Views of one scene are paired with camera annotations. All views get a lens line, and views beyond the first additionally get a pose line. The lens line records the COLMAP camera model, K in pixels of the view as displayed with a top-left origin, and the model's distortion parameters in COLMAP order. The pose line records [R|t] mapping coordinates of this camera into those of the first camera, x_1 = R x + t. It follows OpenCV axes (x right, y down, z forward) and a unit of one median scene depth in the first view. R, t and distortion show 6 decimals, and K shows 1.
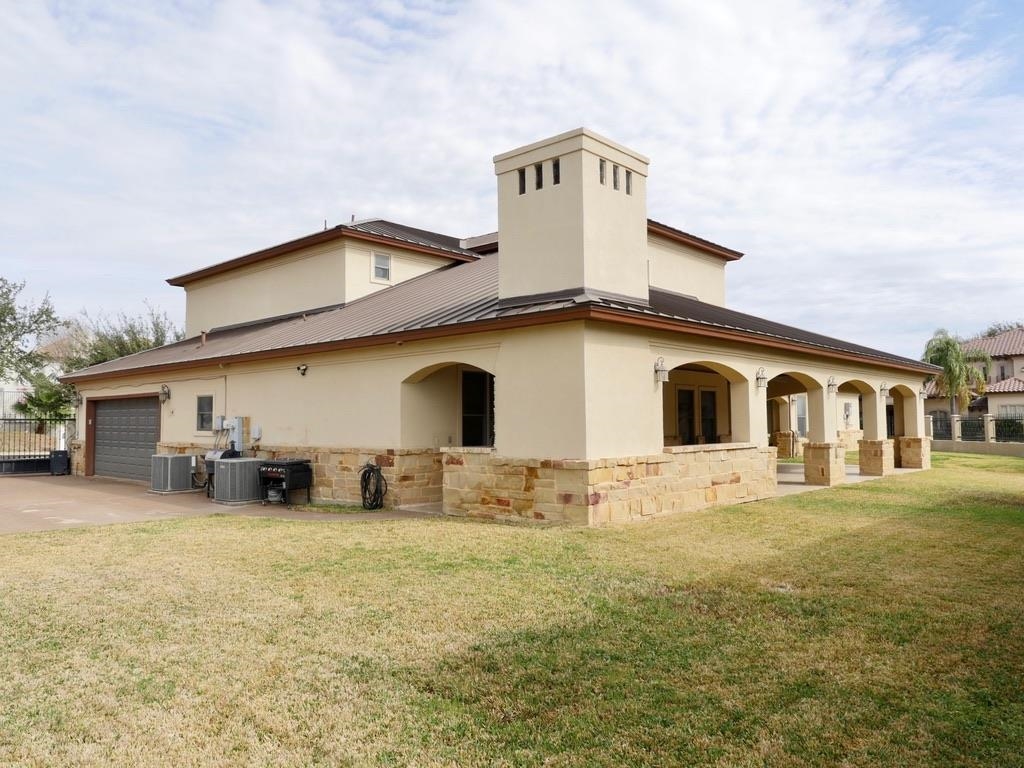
lens RADIAL K [[739.7, 0, 512.0], [0, 739.7, 384.0], [0, 0, 1]] dist [-0.010316, -0.002876]
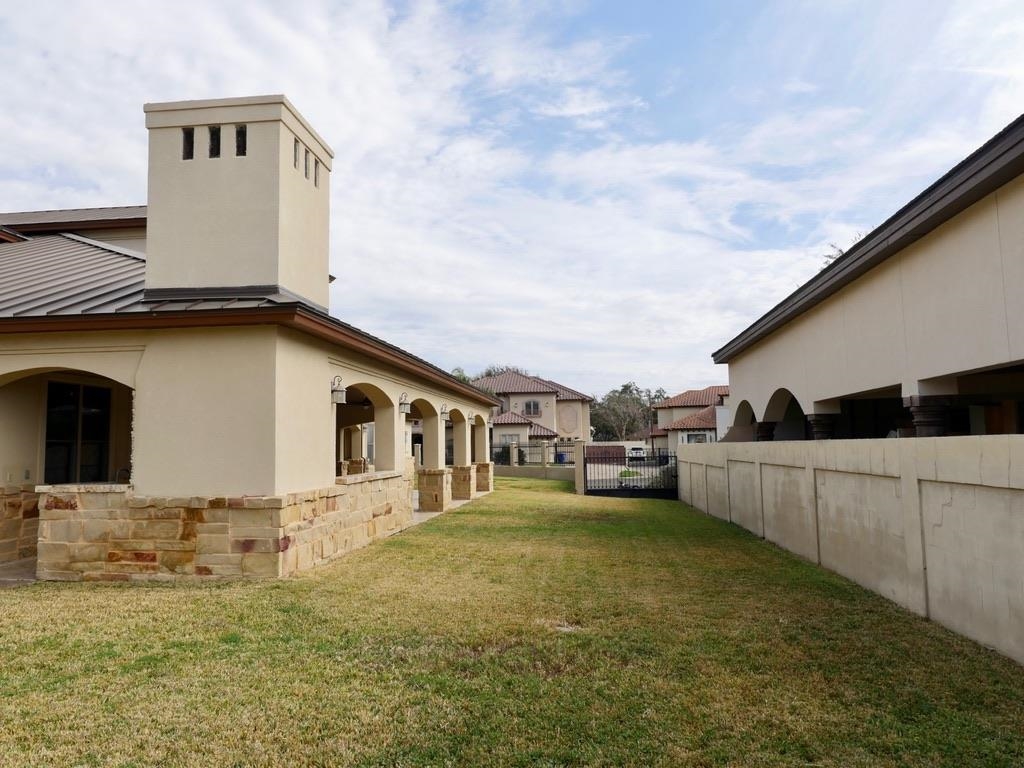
lens RADIAL K [[739.7, 0, 512.0], [0, 739.7, 384.0], [0, 0, 1]] dist [-0.010316, -0.002876]
pose [[0.815271, 0.047166, 0.577155, -0.146643], [-0.025551, 0.998637, -0.045518, 0.008801], [-0.578515, 0.022363, 0.815365, 0.165319]]
